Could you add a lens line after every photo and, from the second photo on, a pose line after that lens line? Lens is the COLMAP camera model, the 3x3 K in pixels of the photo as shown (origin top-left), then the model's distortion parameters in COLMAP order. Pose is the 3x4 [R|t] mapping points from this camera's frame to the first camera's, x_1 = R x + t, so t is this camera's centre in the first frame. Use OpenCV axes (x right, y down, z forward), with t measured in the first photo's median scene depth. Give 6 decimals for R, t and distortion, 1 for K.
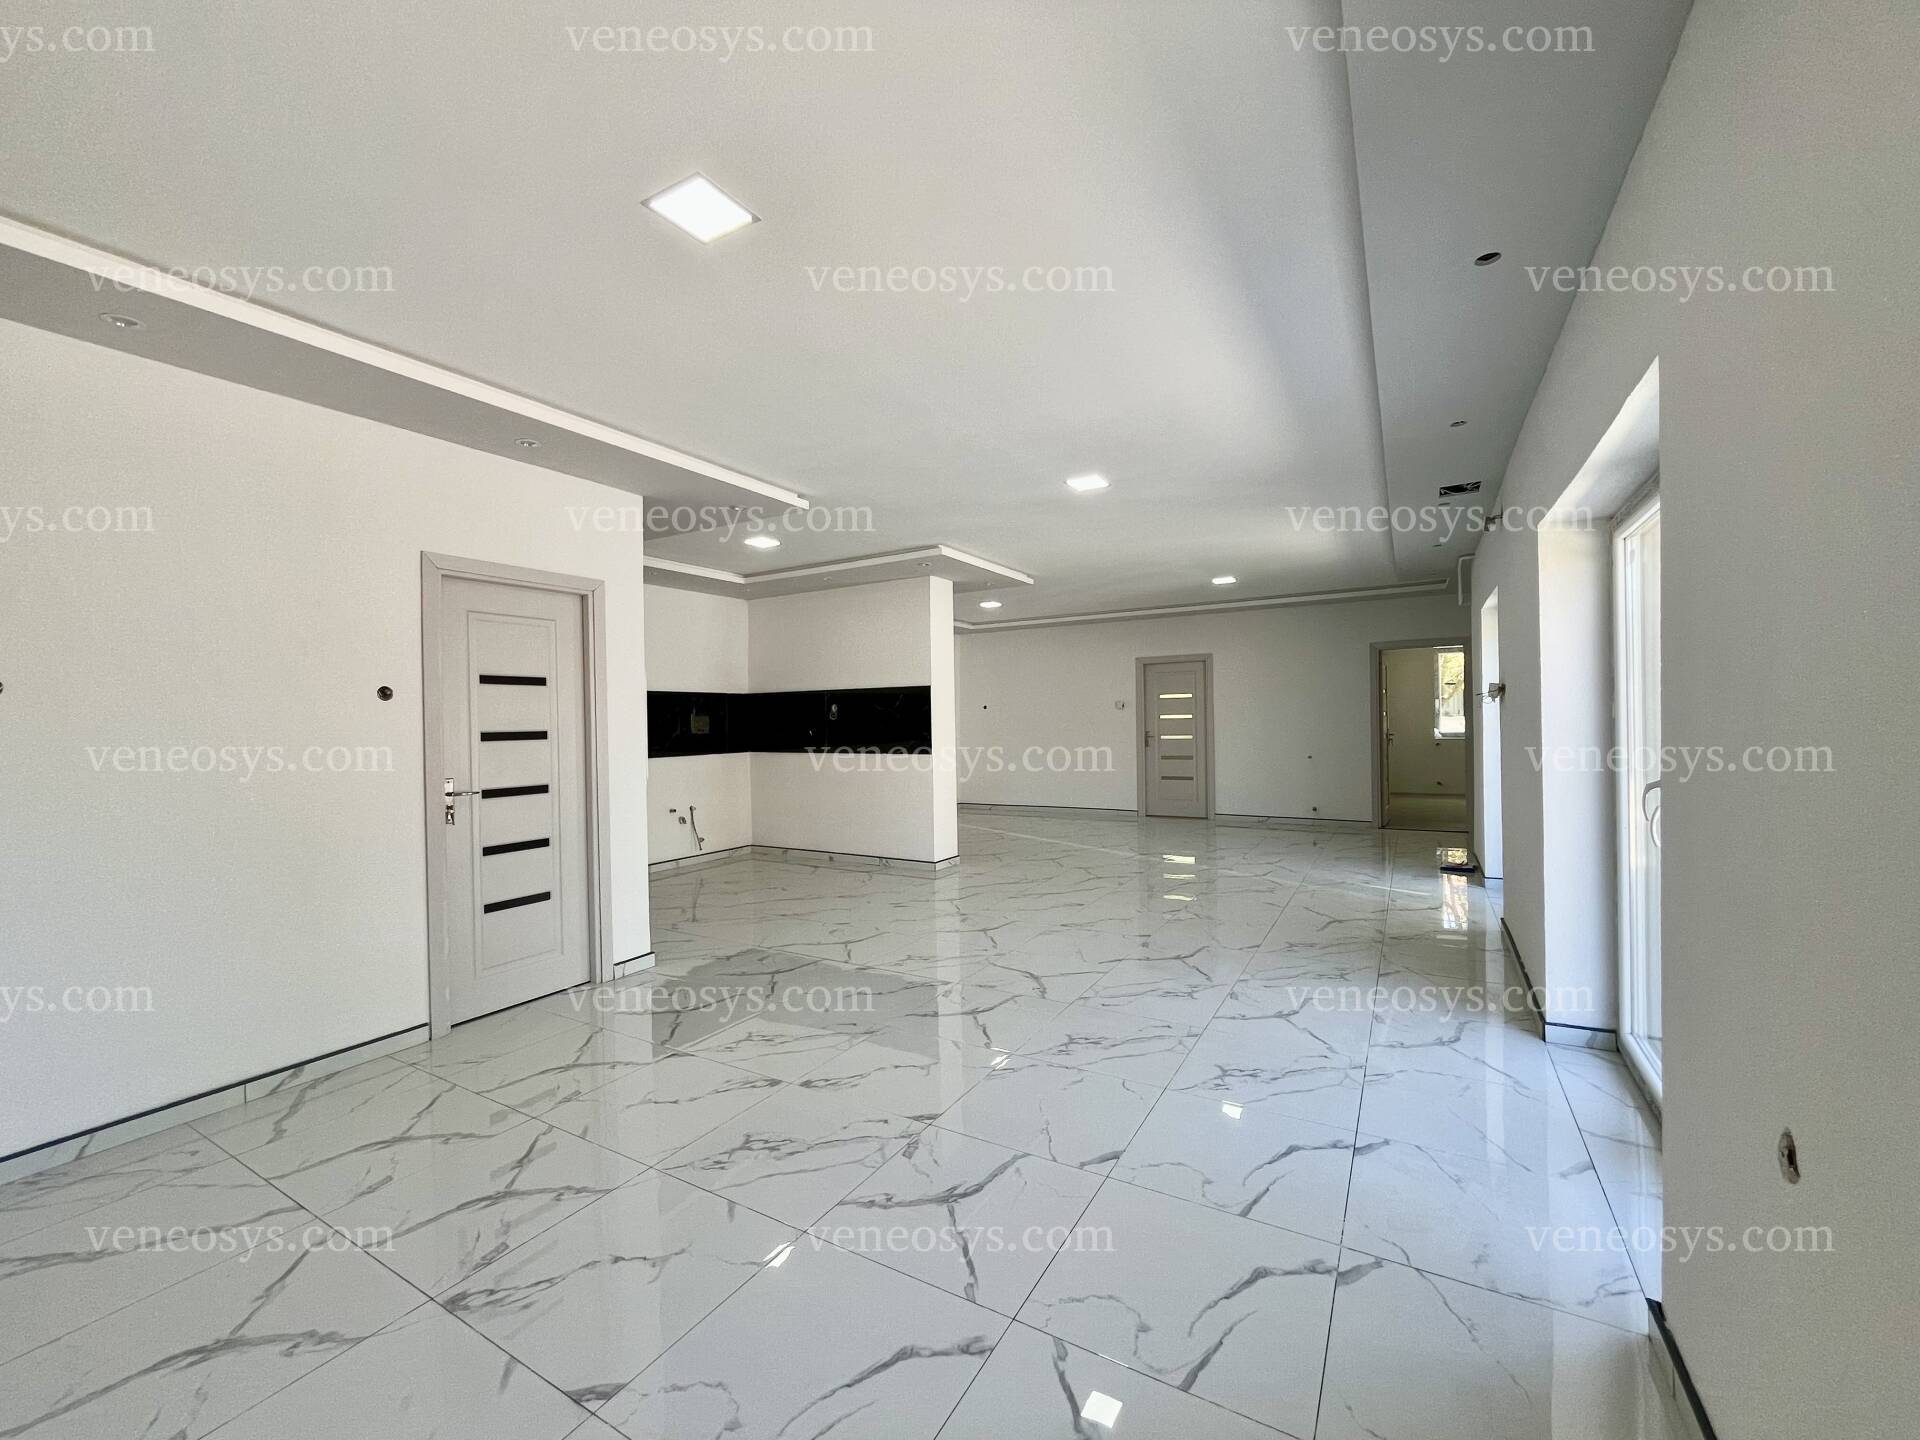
lens RADIAL K [[765.8, 0, 957.6], [0, 765.8, 724.8], [0, 0, 1]] dist [0.002568, 0.000305]
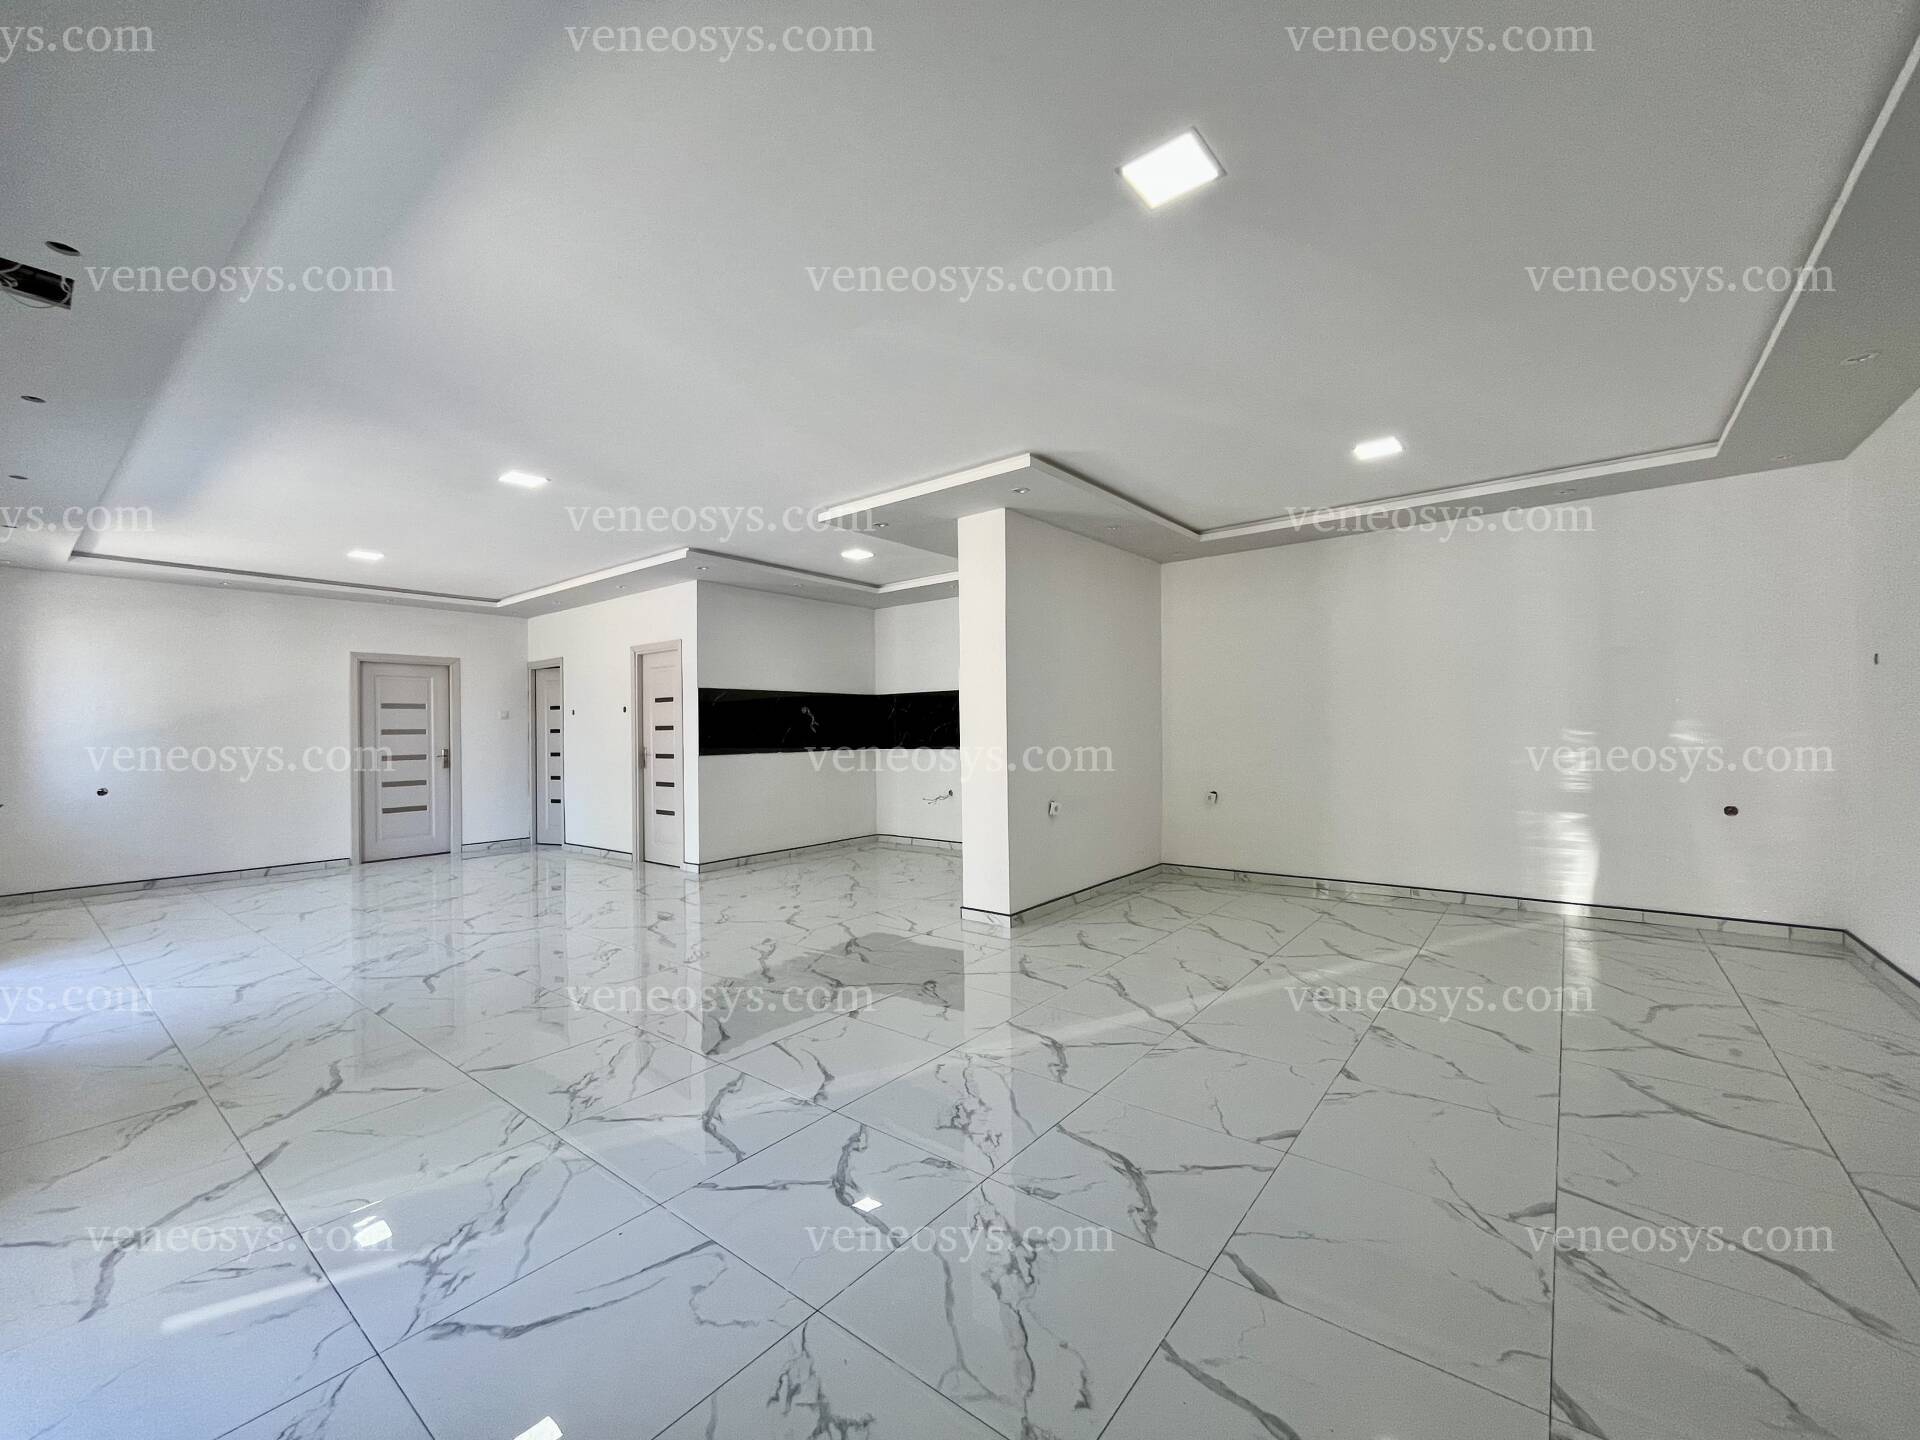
lens RADIAL K [[776.6, 0, 966.8], [0, 776.6, 723.8], [0, 0, 1]] dist [-0.010244, 0.006676]
pose [[-0.123197, 0.013444, -0.992291, 0.684885], [0.011078, 0.999865, 0.012171, -0.006294], [0.992320, -0.009493, -0.123330, 1.058436]]
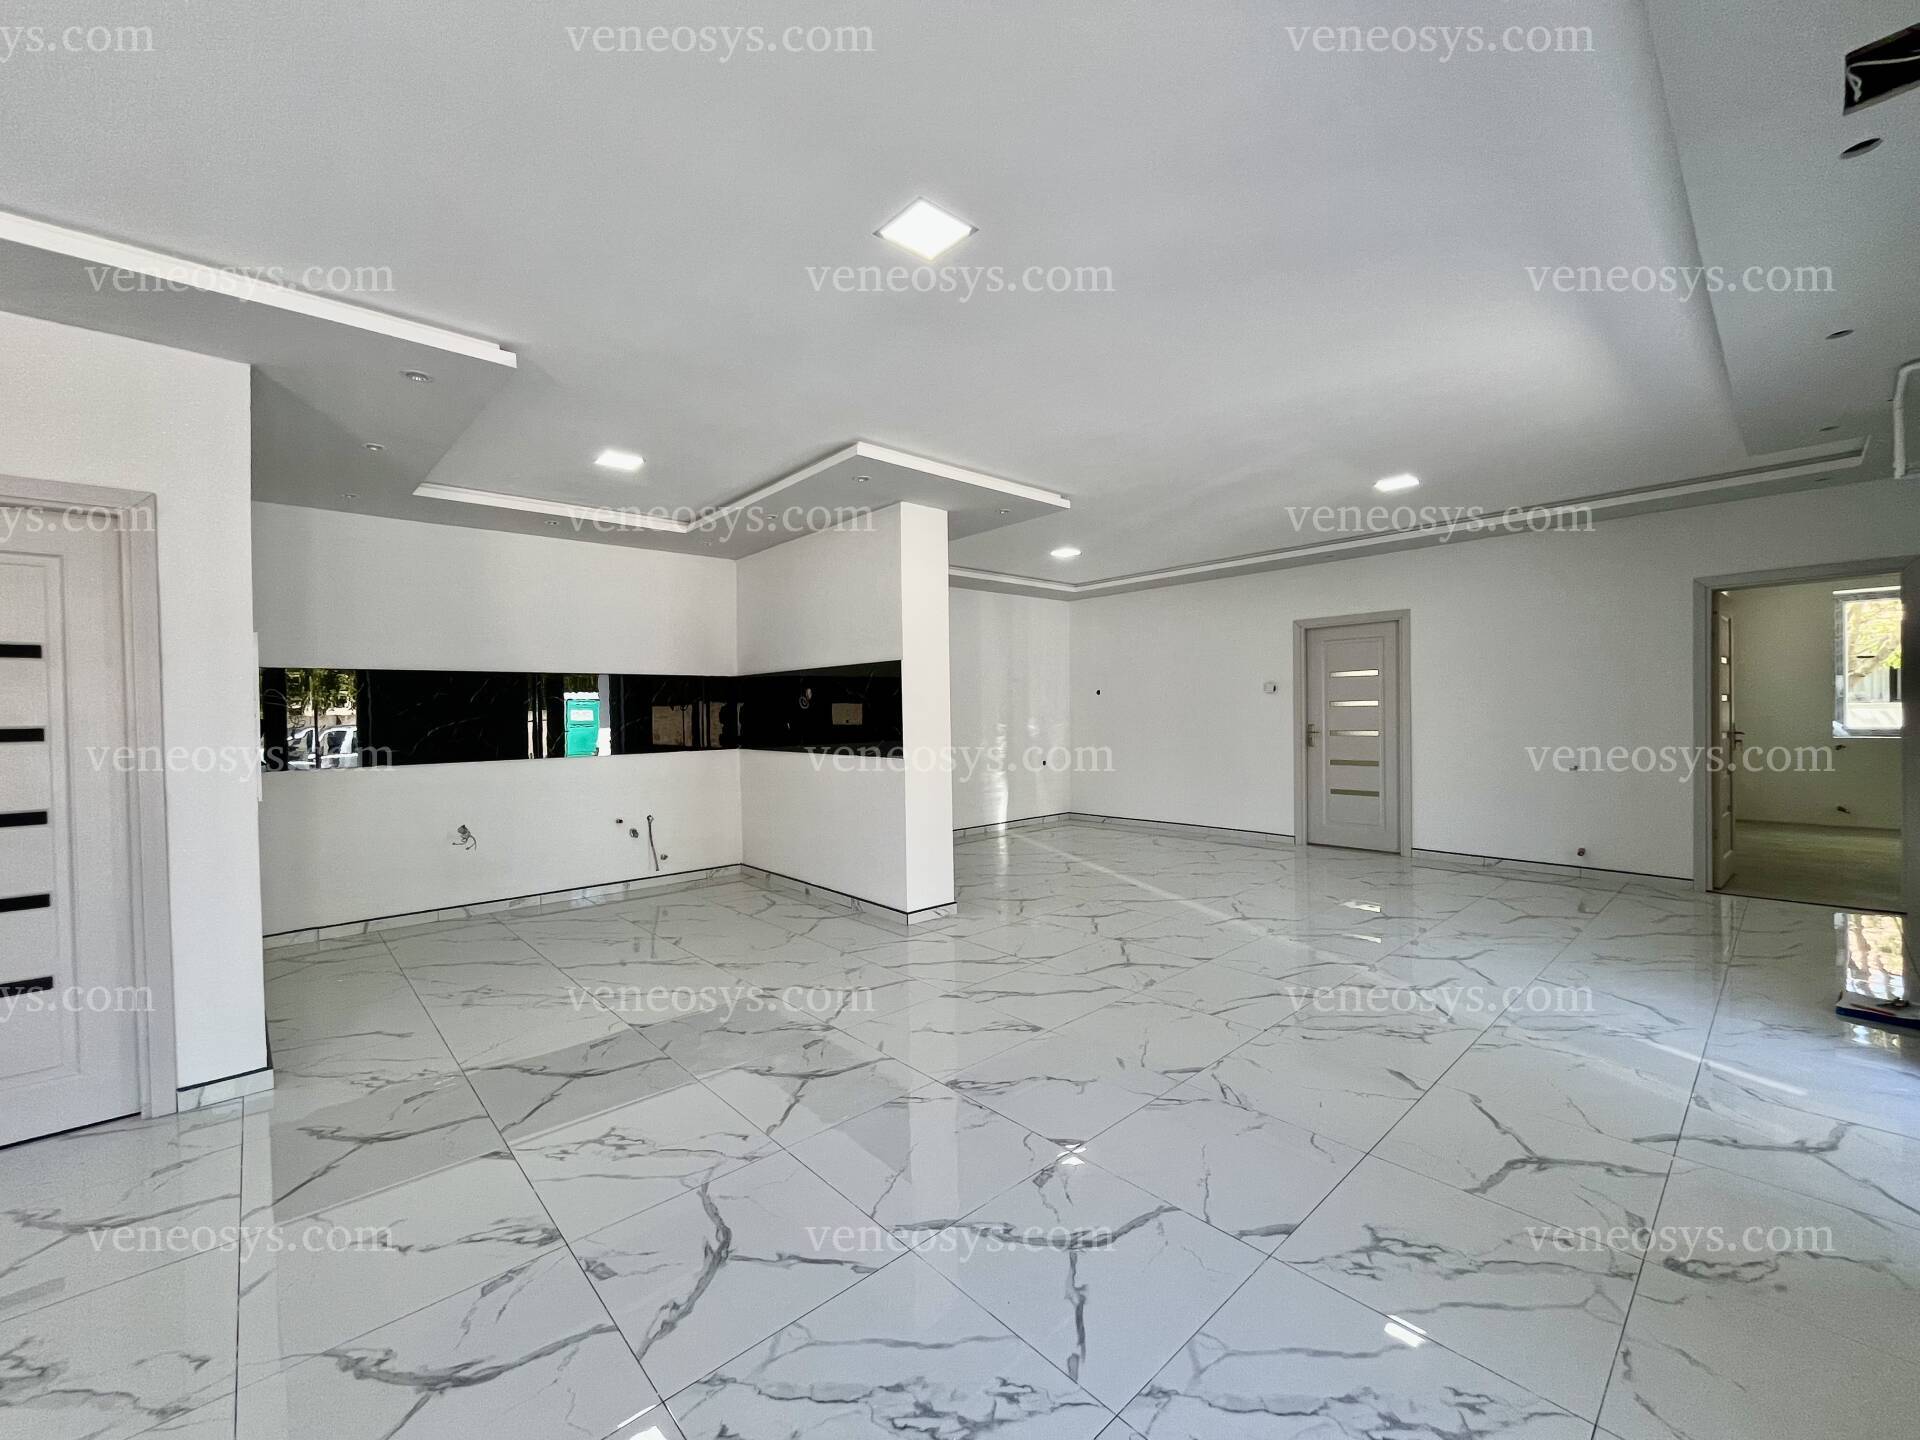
lens RADIAL K [[770.7, 0, 955.1], [0, 770.7, 722.6], [0, 0, 1]] dist [-0.002573, 0.000392]
pose [[0.955960, 0.004164, -0.293466, 0.210406], [-0.000589, 0.999925, 0.012268, -0.002798], [0.293495, -0.011555, 0.955891, 0.330684]]
